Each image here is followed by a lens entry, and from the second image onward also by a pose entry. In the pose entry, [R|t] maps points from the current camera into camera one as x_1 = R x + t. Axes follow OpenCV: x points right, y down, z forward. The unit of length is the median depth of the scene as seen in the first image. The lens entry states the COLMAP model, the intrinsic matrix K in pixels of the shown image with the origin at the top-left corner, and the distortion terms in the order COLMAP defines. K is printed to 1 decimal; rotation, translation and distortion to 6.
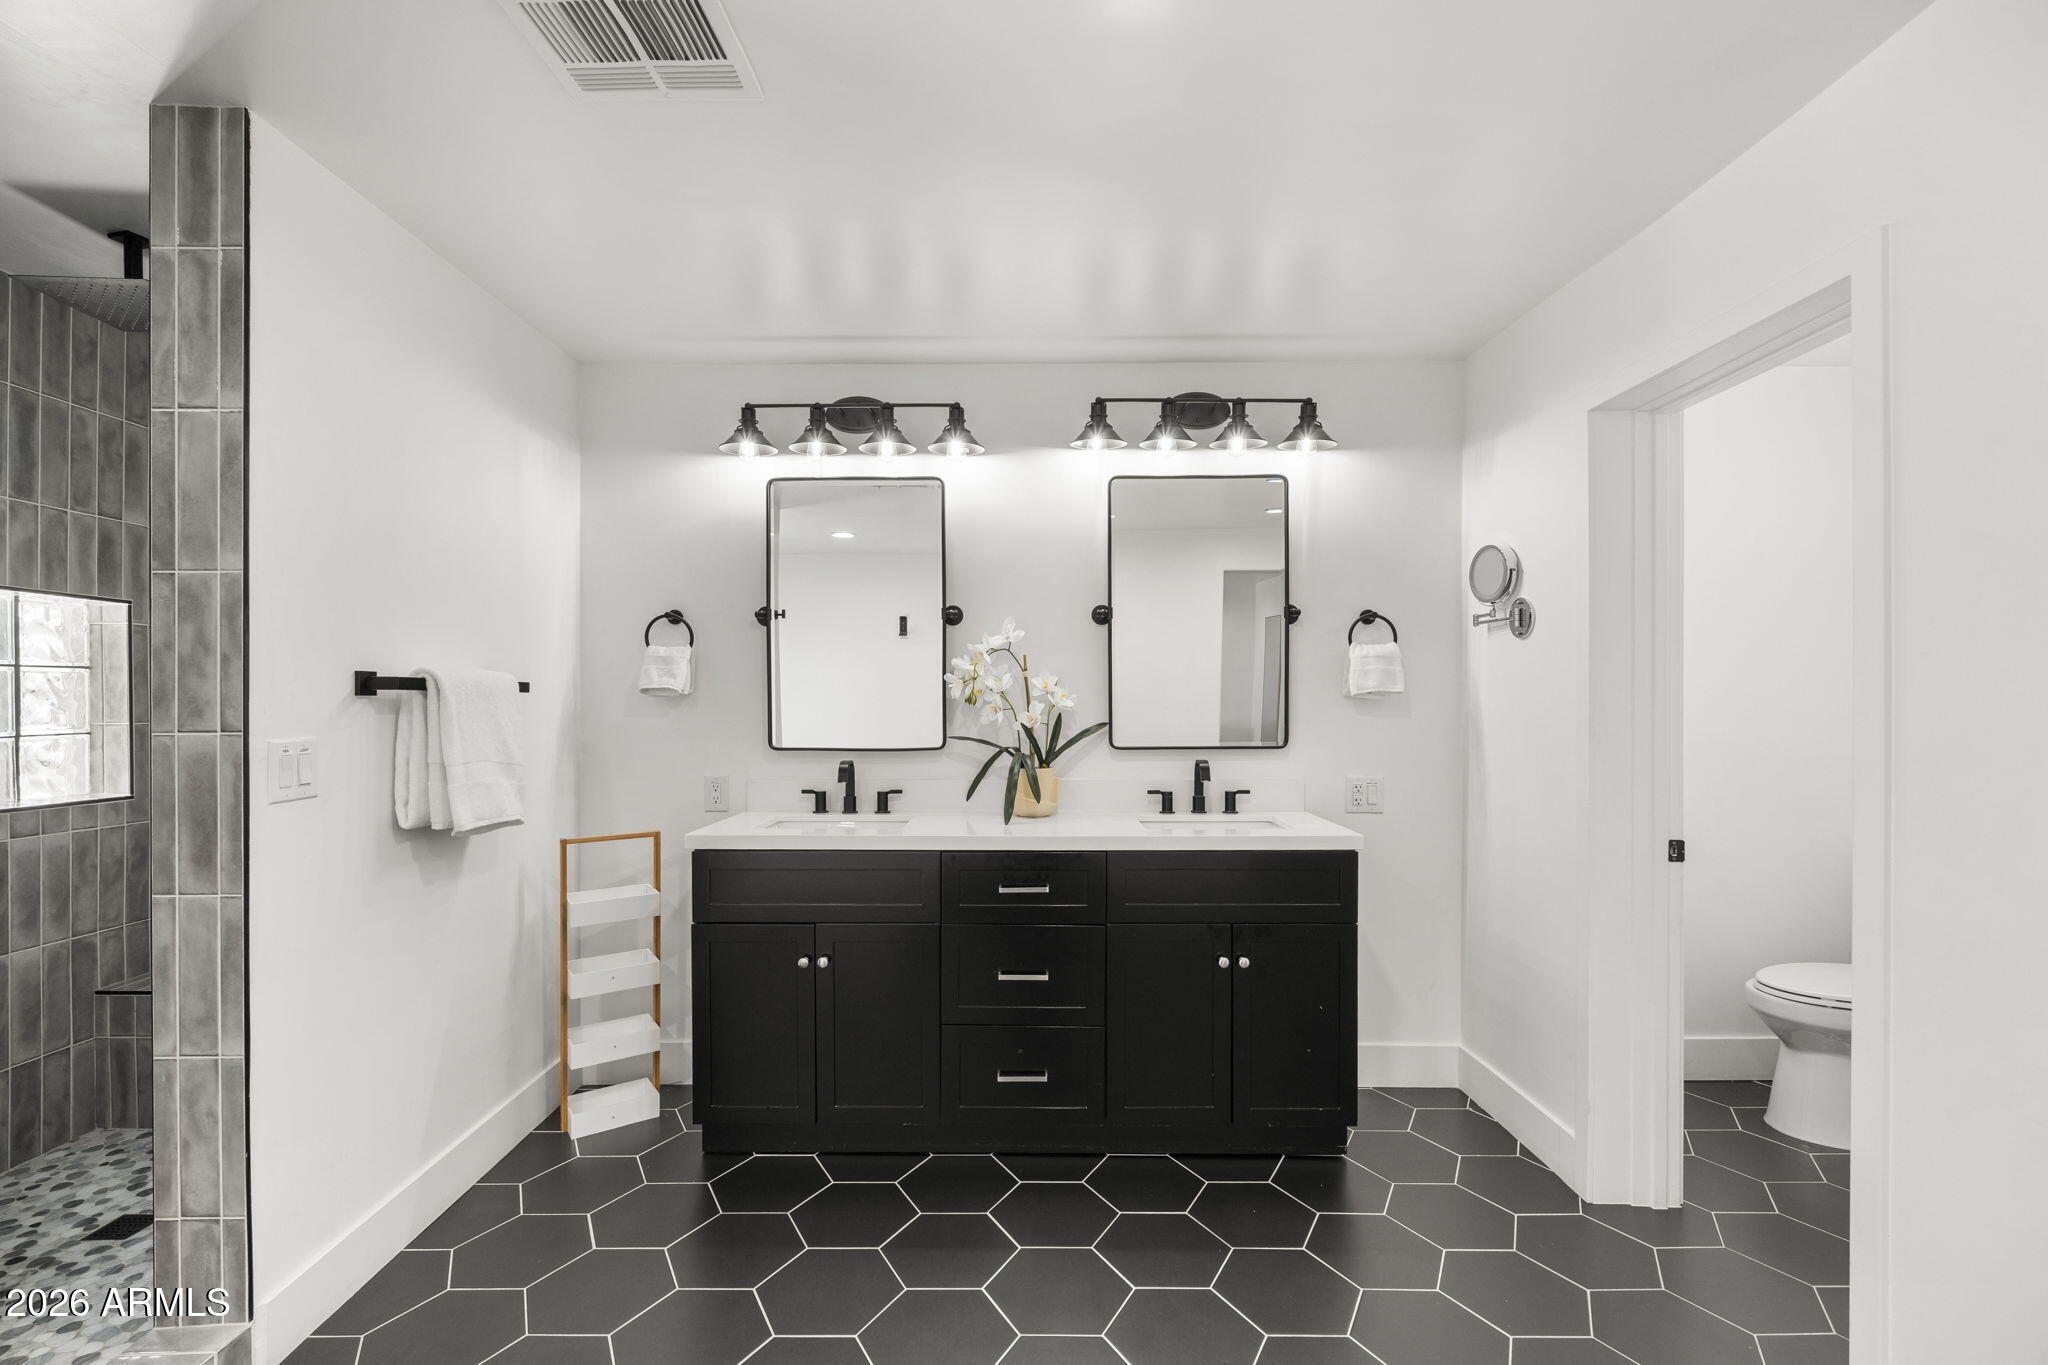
lens RADIAL K [[939.4, 0, 1025.1], [0, 939.4, 708.8], [0, 0, 1]] dist [0.000170, -0.000032]
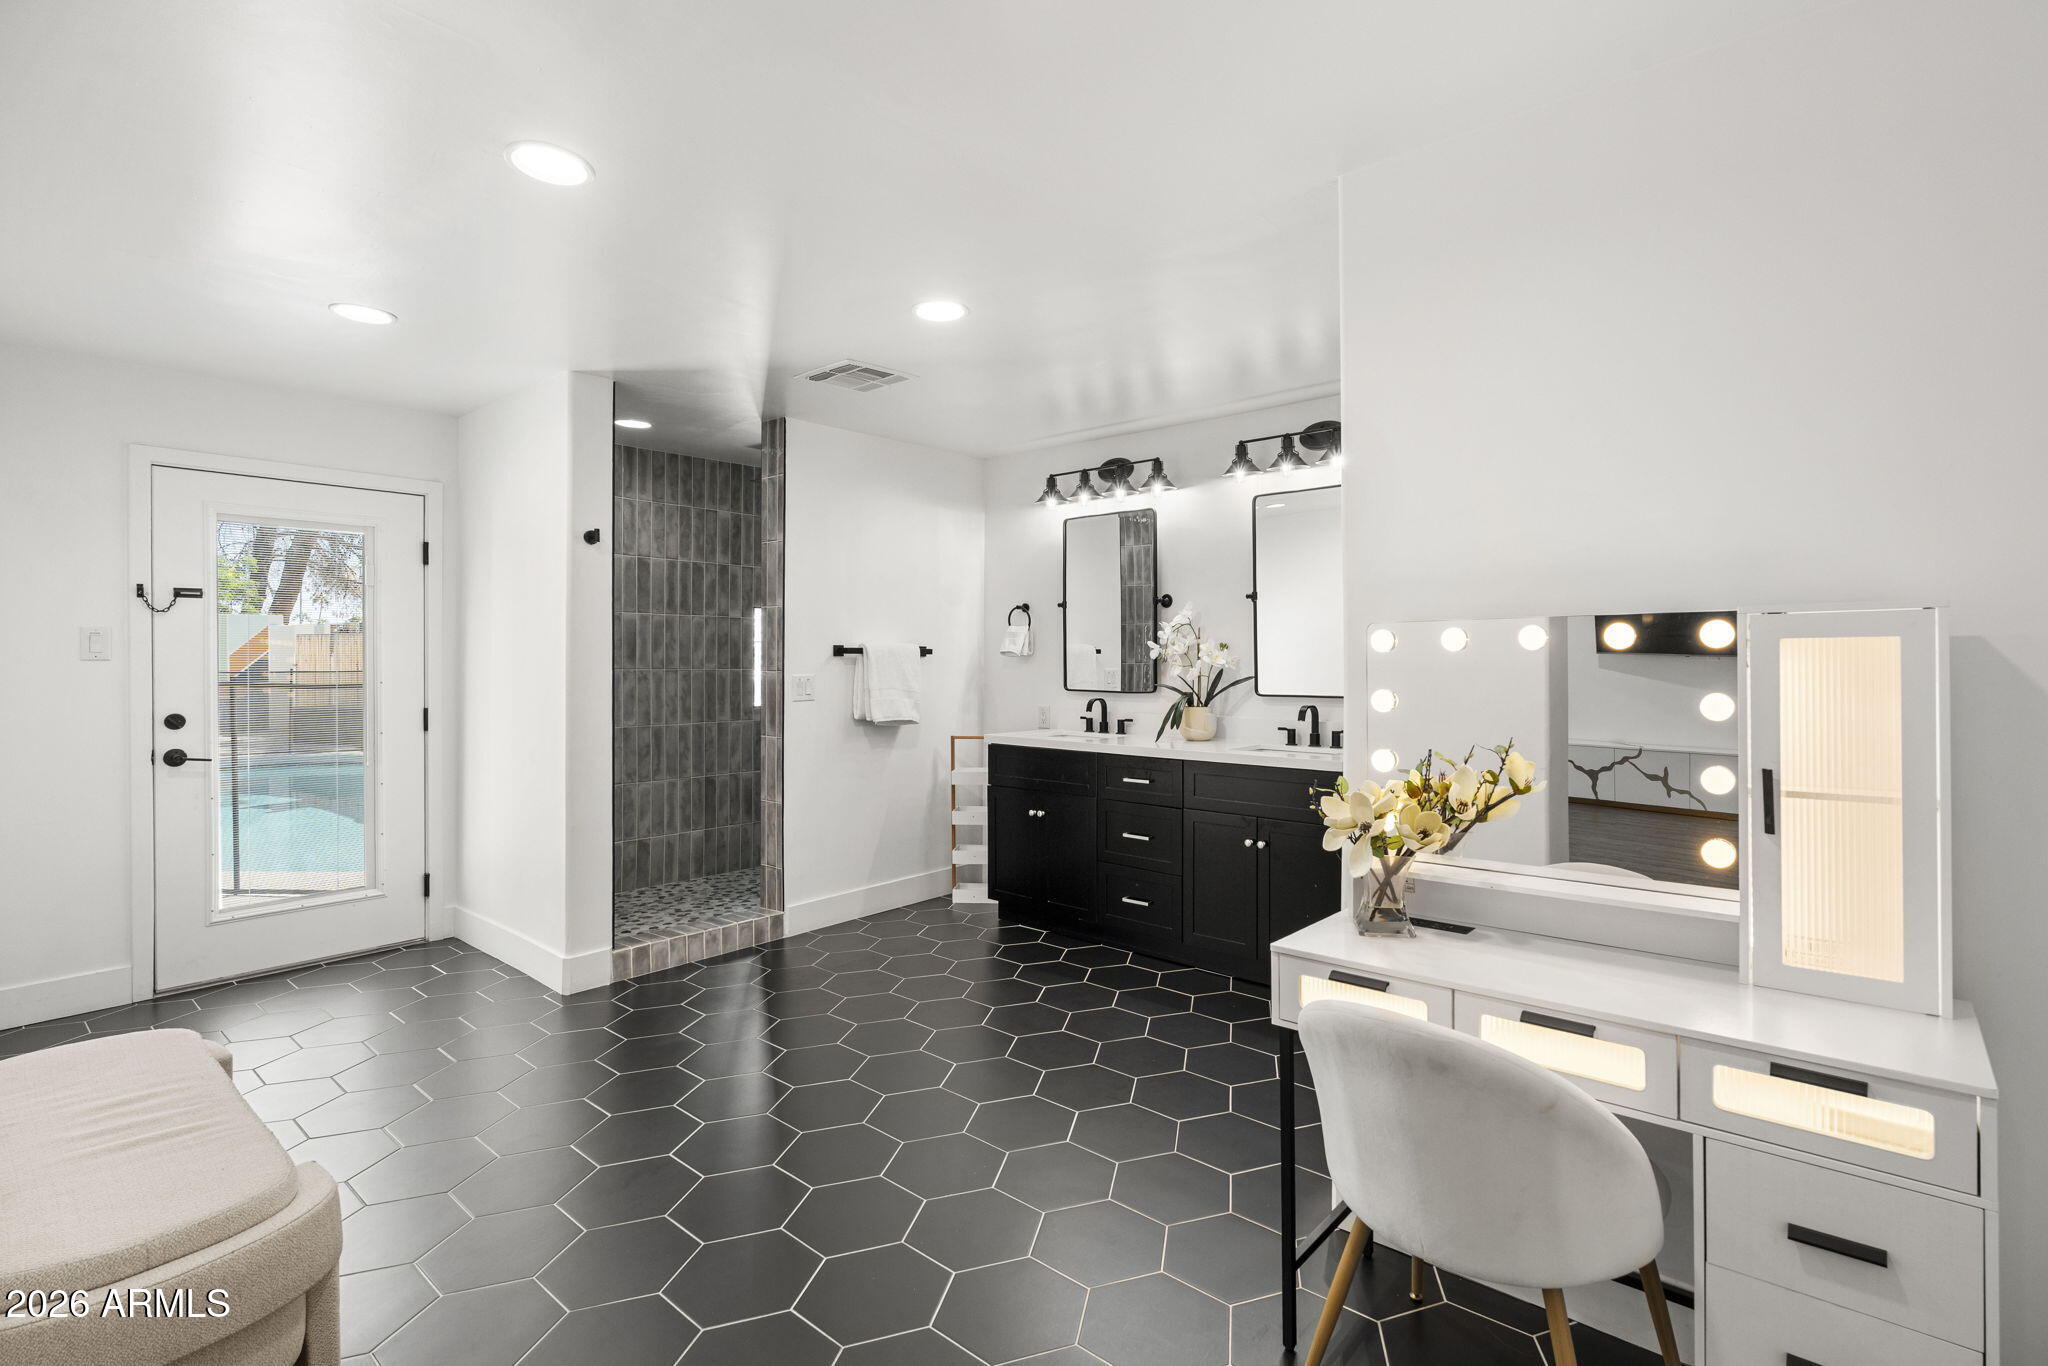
lens RADIAL K [[933.4, 0, 991.5], [0, 933.4, 676.8], [0, 0, 1]] dist [-0.002306, 0.000014]
pose [[0.741117, 0.015510, -0.671197, 0.765922], [-0.009165, 0.999874, 0.012986, 0.001660], [0.671313, -0.003473, 0.741166, -0.279068]]
